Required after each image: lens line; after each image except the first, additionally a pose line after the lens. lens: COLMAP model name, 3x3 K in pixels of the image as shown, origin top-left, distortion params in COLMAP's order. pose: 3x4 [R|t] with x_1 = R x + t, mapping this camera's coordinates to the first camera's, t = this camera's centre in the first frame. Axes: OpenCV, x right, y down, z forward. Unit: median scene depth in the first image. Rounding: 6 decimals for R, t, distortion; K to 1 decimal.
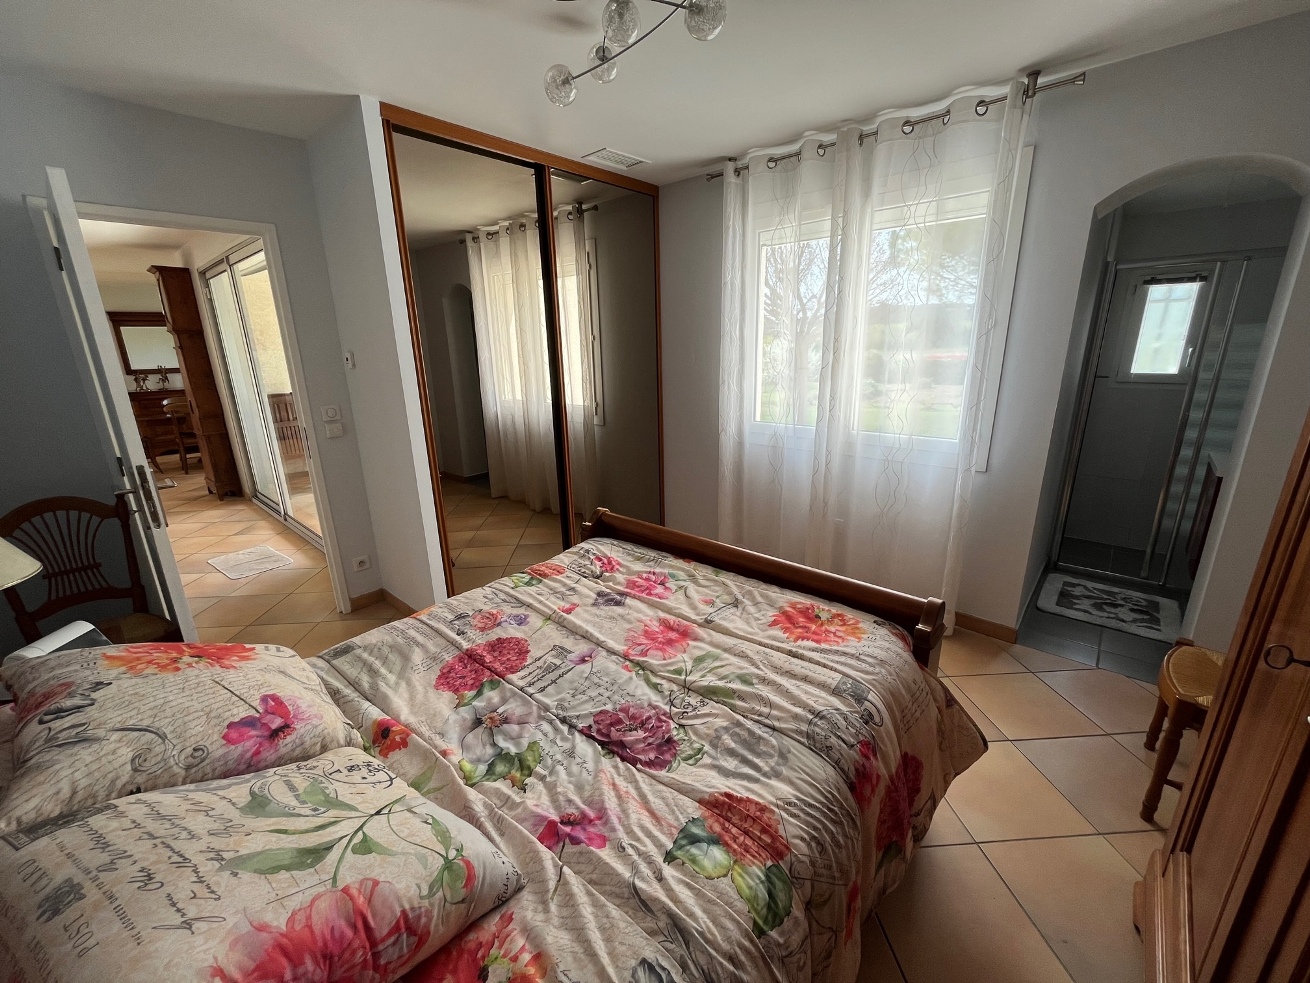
lens RADIAL K [[527.8, 0, 653.7], [0, 527.8, 491.6], [0, 0, 1]] dist [-0.000516, -0.001234]
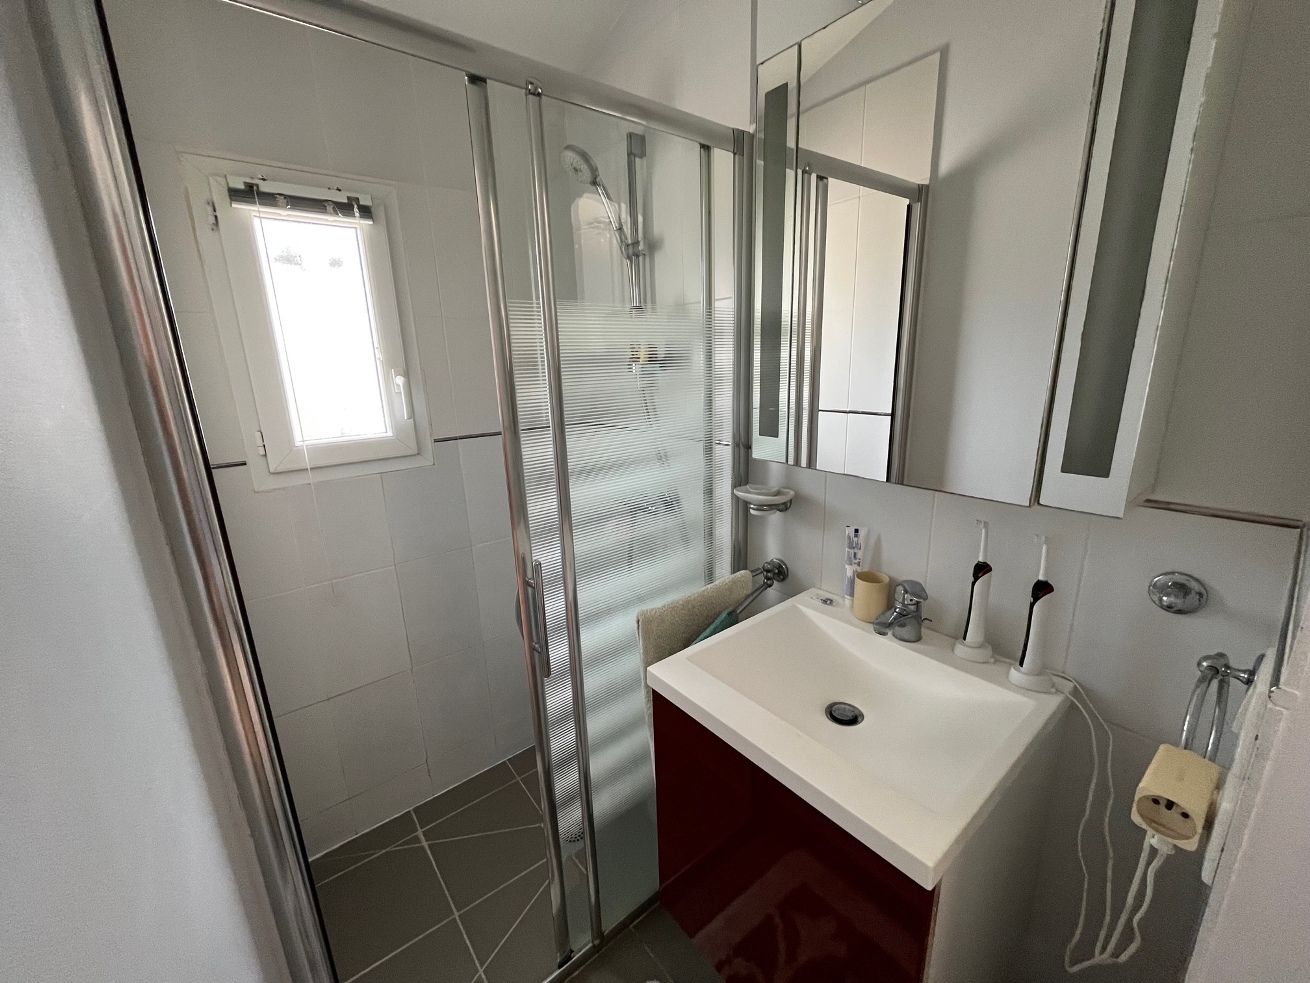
lens RADIAL K [[527.8, 0, 651.0], [0, 527.8, 491.8], [0, 0, 1]] dist [-0.000516, -0.001234]
pose [[0.159736, -0.230839, 0.959791, 0.614145], [0.296952, 0.938478, 0.176292, -0.199226], [-0.941437, 0.256852, 0.218457, 0.734047]]
